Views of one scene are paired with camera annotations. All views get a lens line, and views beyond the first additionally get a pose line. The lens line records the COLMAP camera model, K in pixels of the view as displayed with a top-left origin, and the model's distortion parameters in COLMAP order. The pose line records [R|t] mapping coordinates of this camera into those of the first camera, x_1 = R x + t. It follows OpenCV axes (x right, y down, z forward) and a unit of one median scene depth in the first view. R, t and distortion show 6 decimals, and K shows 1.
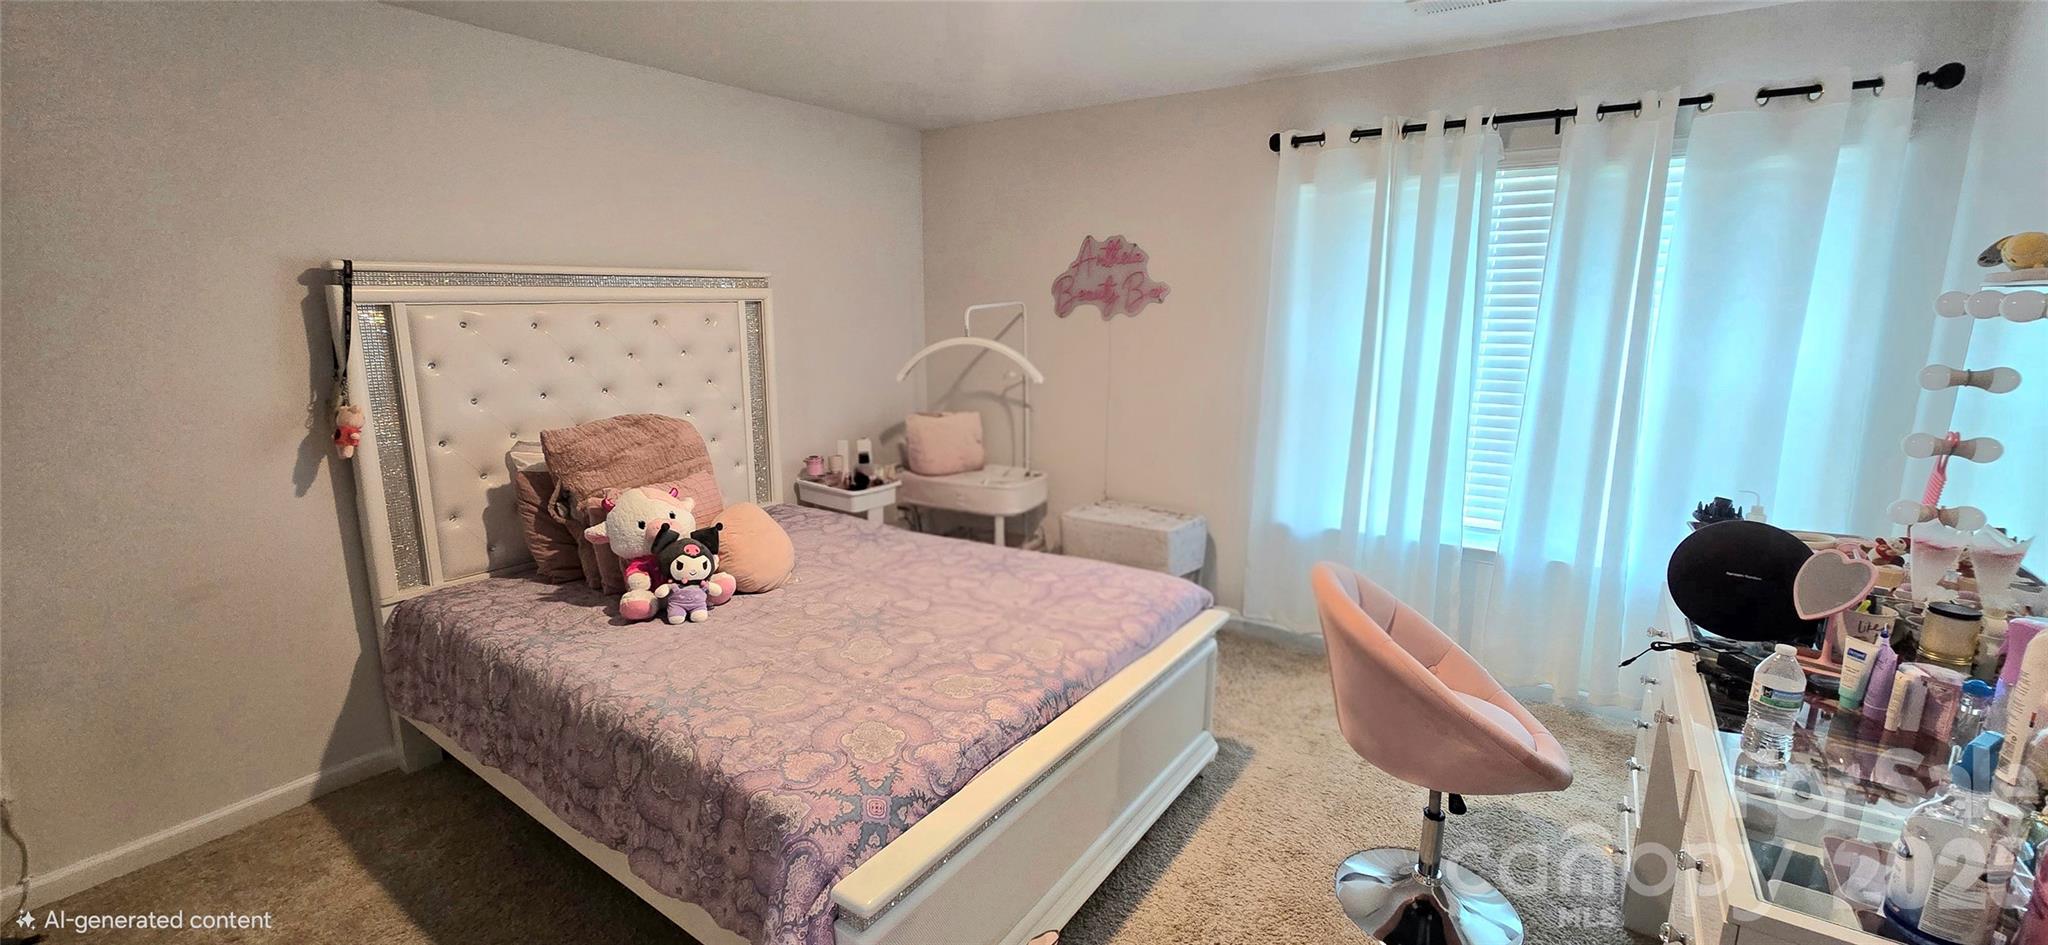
lens RADIAL K [[846.7, 0, 1018.5], [0, 846.7, 472.4], [0, 0, 1]] dist [-0.000267, 0.000059]
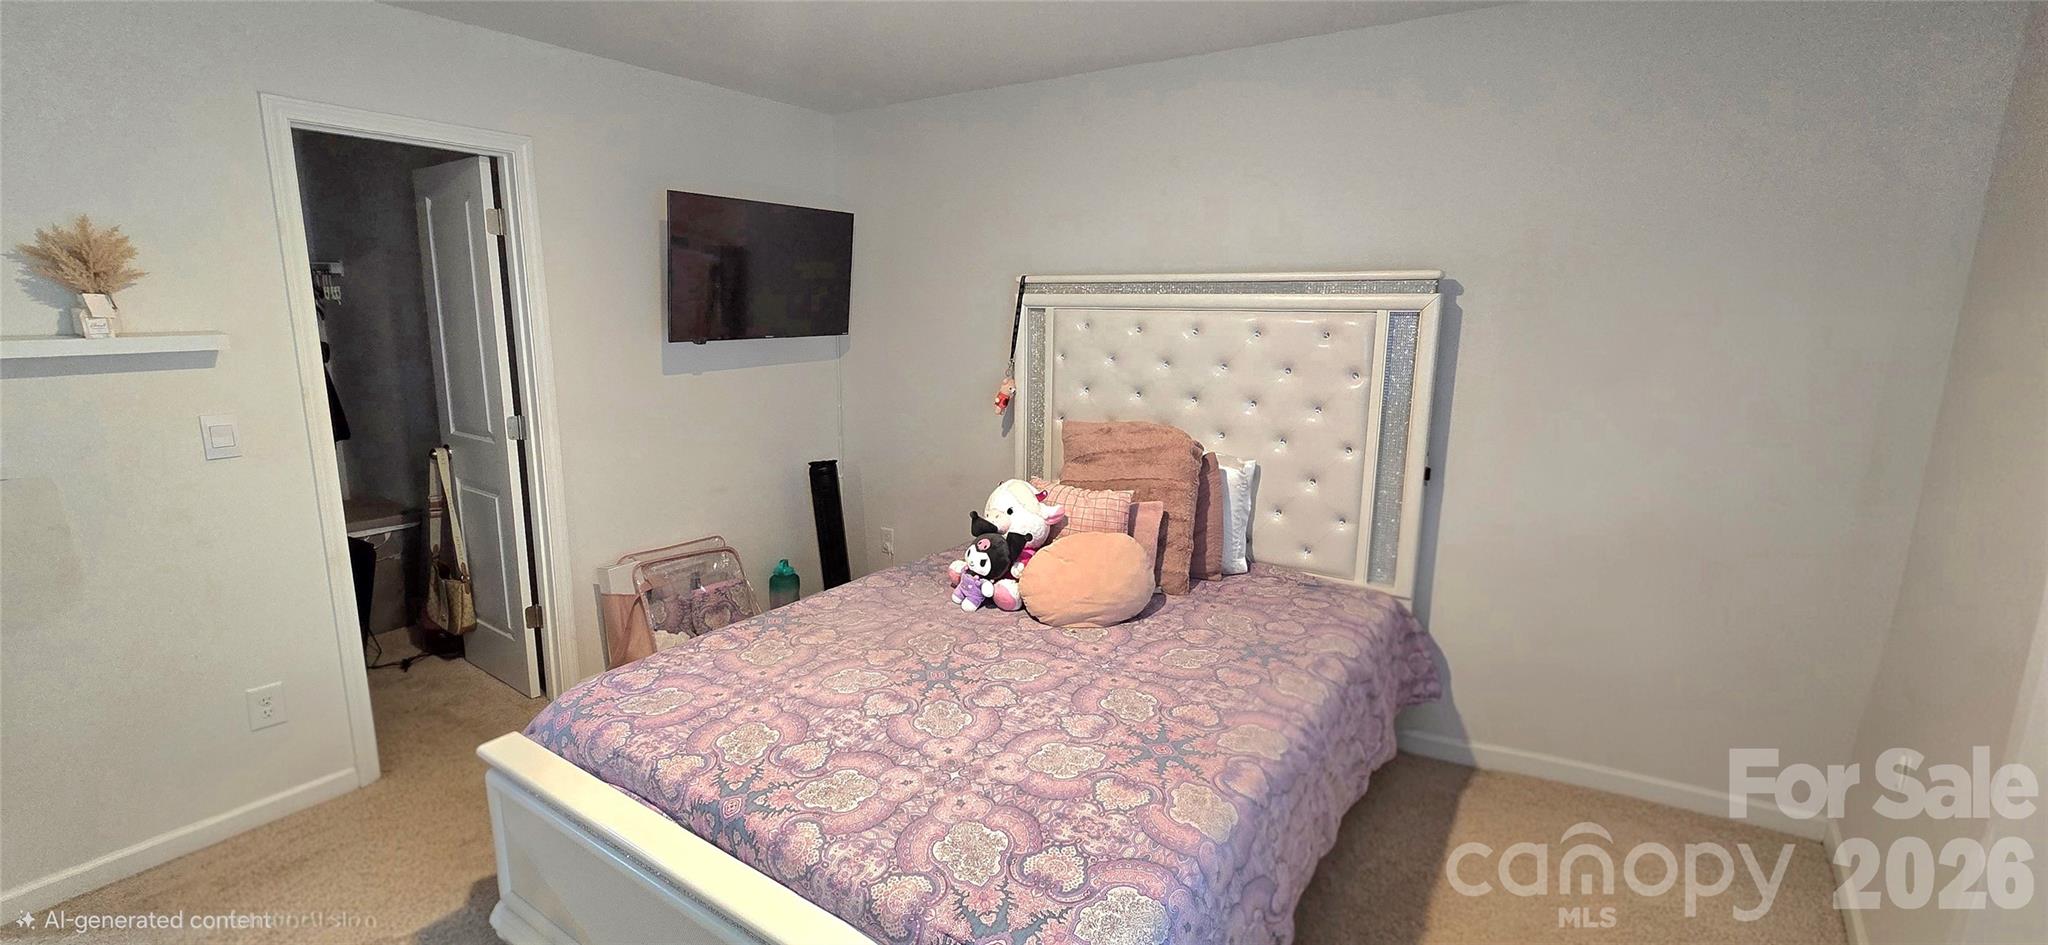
lens RADIAL K [[846.7, 0, 1020.1], [0, 846.7, 460.8], [0, 0, 1]] dist [-0.000267, 0.000059]
pose [[0.013064, 0.181617, -0.983283, 0.622590], [-0.212364, 0.961436, 0.174761, -0.198860], [0.977103, 0.206531, 0.051129, 0.978268]]
